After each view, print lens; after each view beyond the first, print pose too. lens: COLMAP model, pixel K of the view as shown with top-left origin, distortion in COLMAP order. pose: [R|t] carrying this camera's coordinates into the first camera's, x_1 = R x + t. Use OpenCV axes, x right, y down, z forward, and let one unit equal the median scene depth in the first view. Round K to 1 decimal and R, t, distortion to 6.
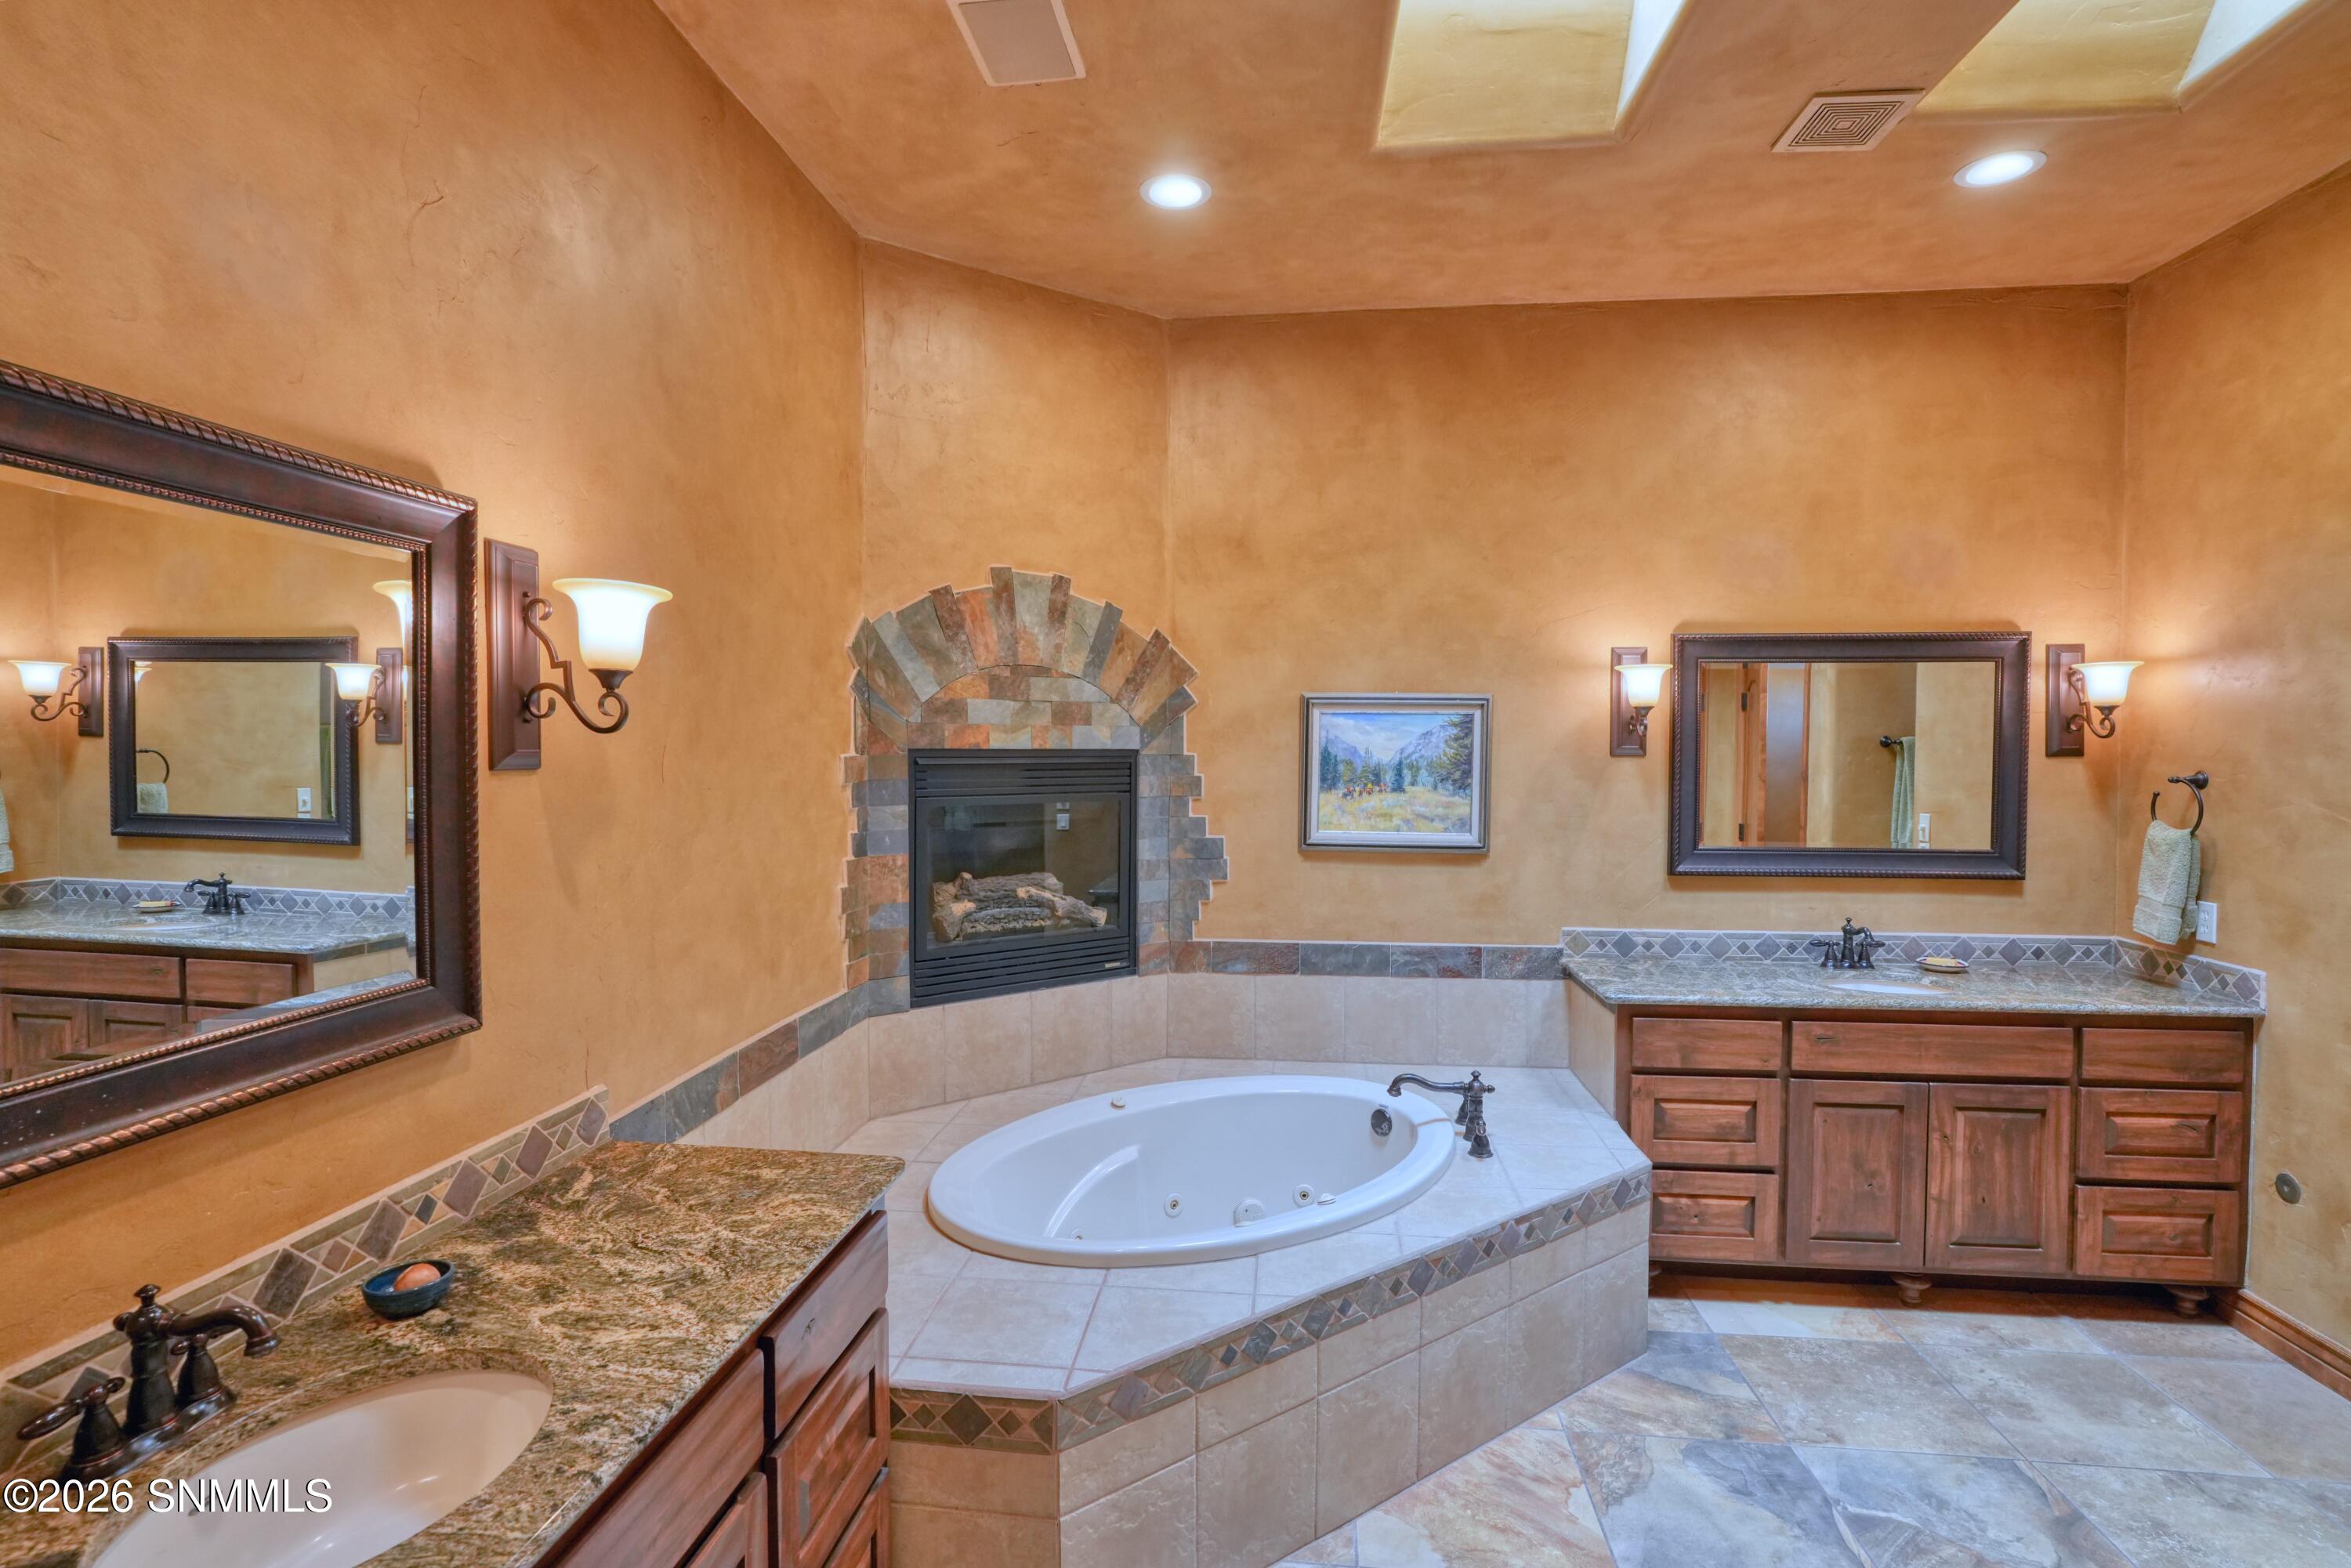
lens RADIAL K [[1094.4, 0, 1175.0], [0, 1094.4, 774.0], [0, 0, 1]] dist [-0.020166, 0.000193]
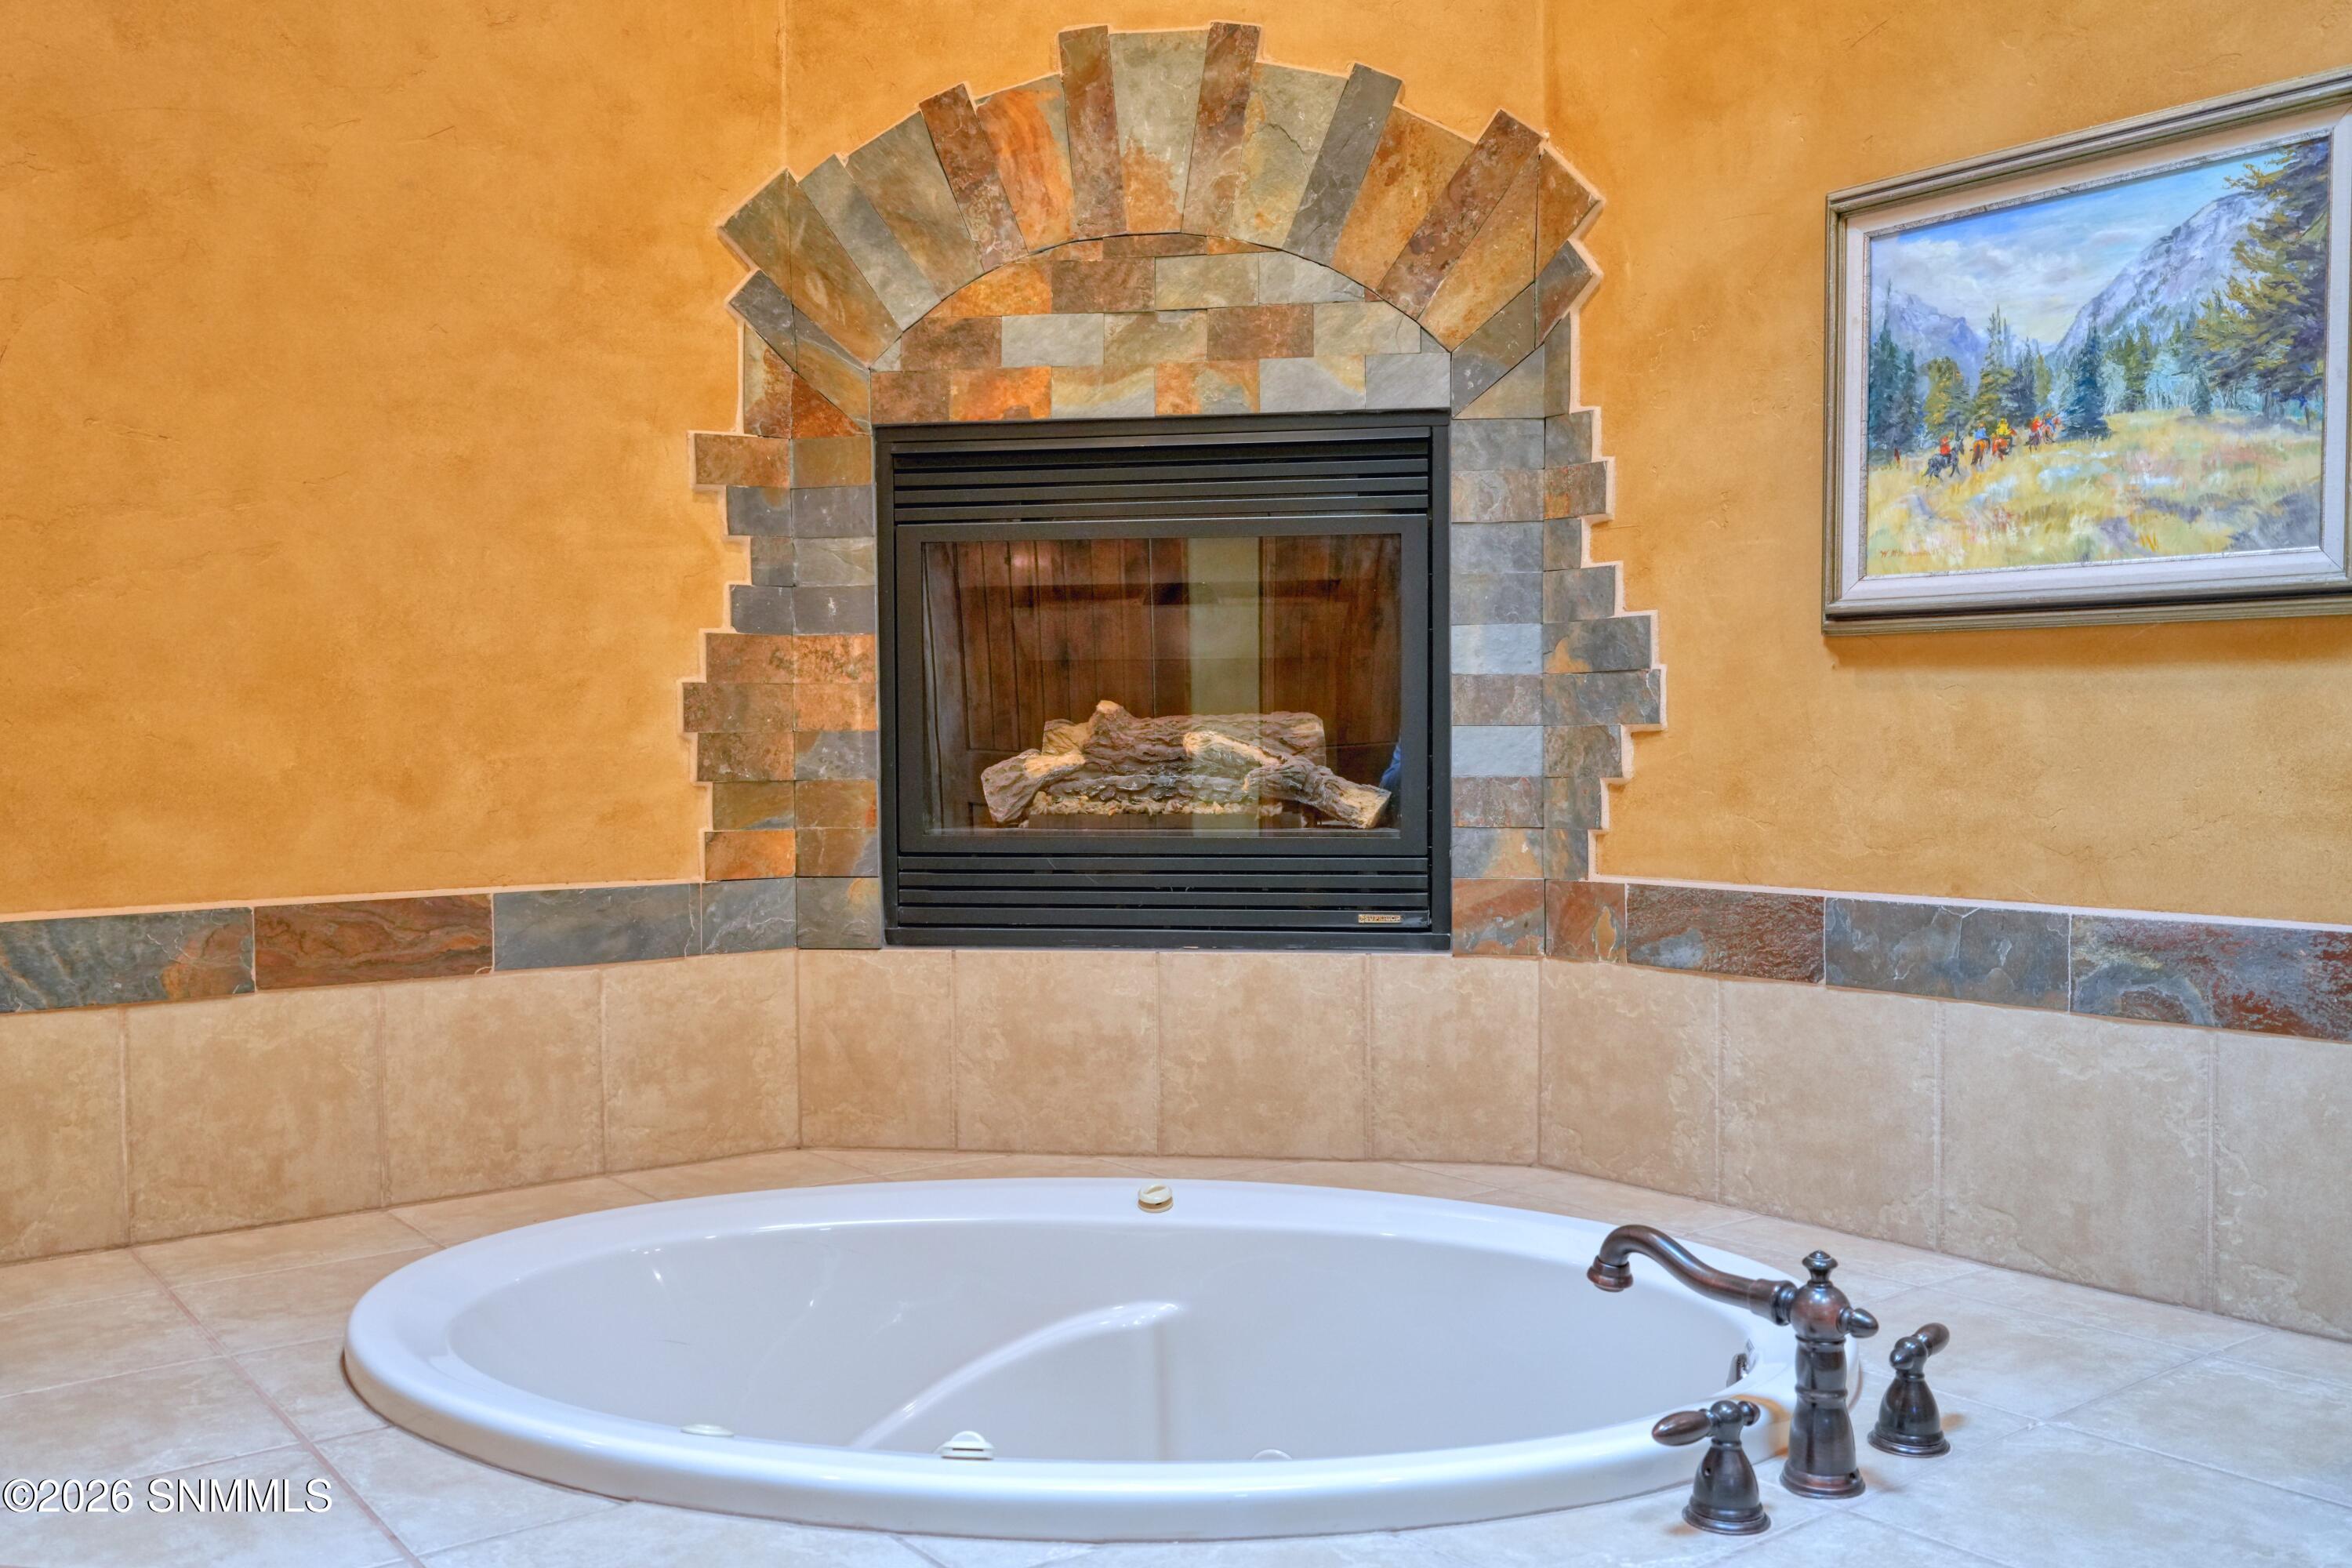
lens RADIAL K [[1943.1, 0, 1176.0], [0, 1943.1, 784.0], [0, 0, 1]] dist [-0.010668, 0.001354]
pose [[0.697598, 0.010434, -0.716413, 0.437778], [-0.005847, 0.999944, 0.008870, 0.118078], [0.716466, -0.001999, 0.697620, 0.422746]]
